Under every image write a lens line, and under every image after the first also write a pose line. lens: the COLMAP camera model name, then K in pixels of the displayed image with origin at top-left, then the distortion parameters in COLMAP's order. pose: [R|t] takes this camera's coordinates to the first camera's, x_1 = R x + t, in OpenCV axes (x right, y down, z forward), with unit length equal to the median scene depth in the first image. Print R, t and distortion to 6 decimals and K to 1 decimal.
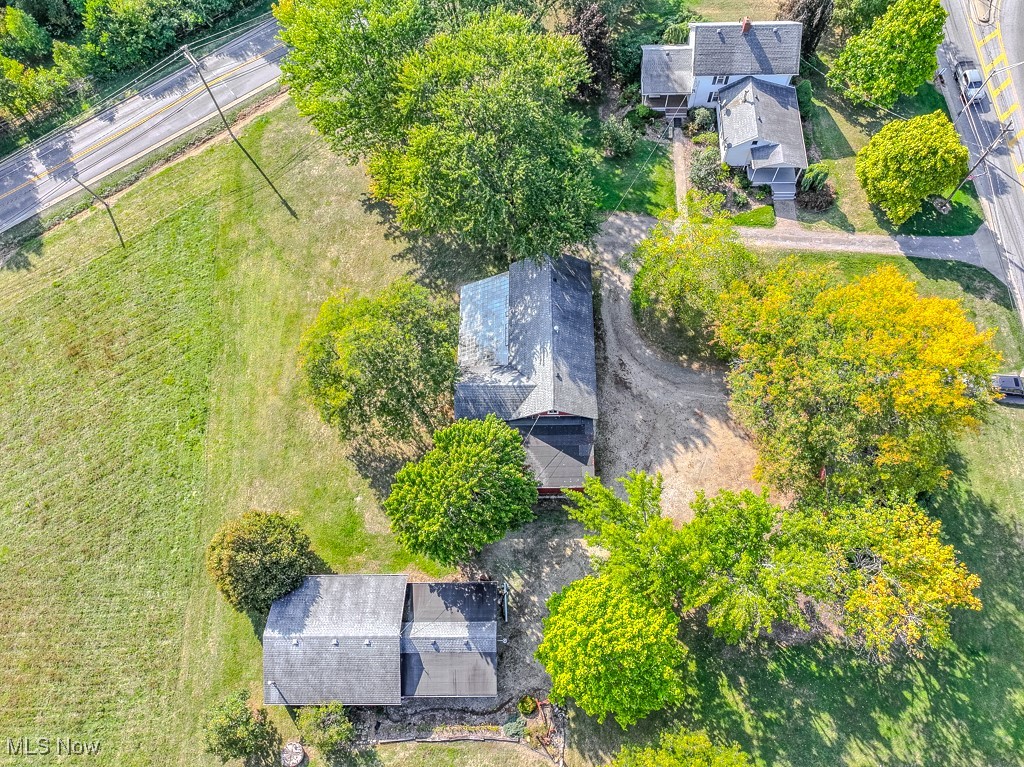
lens RADIAL K [[725.9, 0, 512.5], [0, 725.9, 356.8], [0, 0, 1]] dist [0.005118, 0.009848]
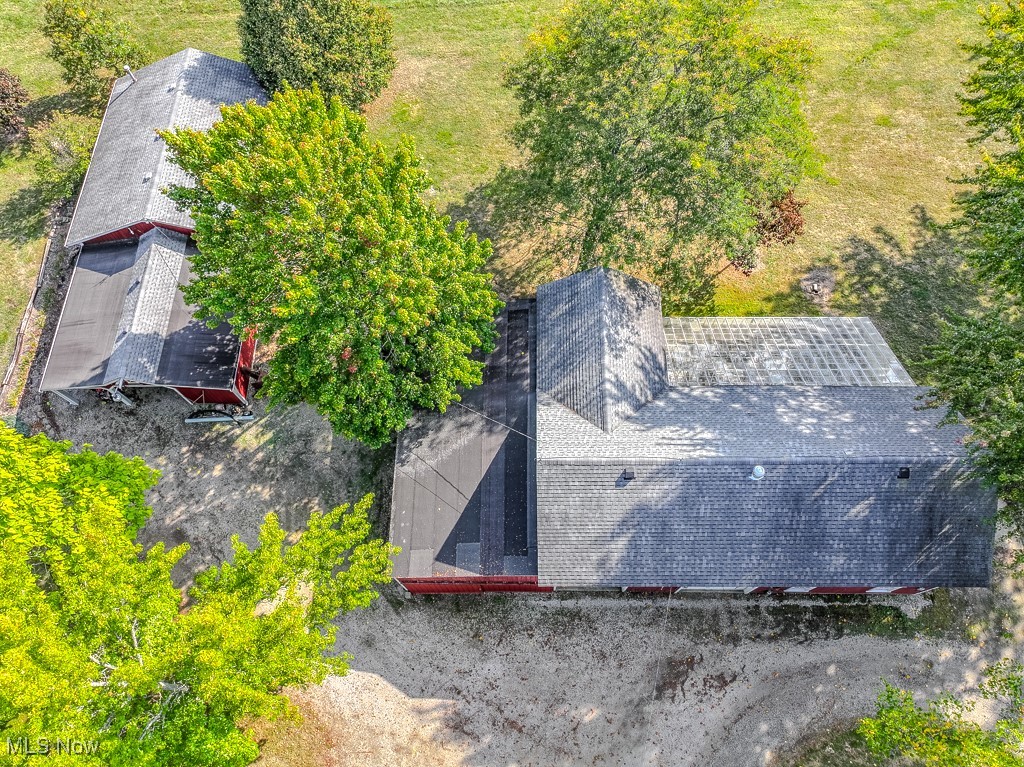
lens RADIAL K [[725.9, 0, 515.1], [0, 725.9, 374.5], [0, 0, 1]] dist [0.005118, 0.009848]
pose [[0.002511, 0.927618, -0.373522, 0.152952], [-0.894989, 0.168706, 0.412955, -0.089484], [0.446080, 0.333262, 0.830632, 0.582286]]
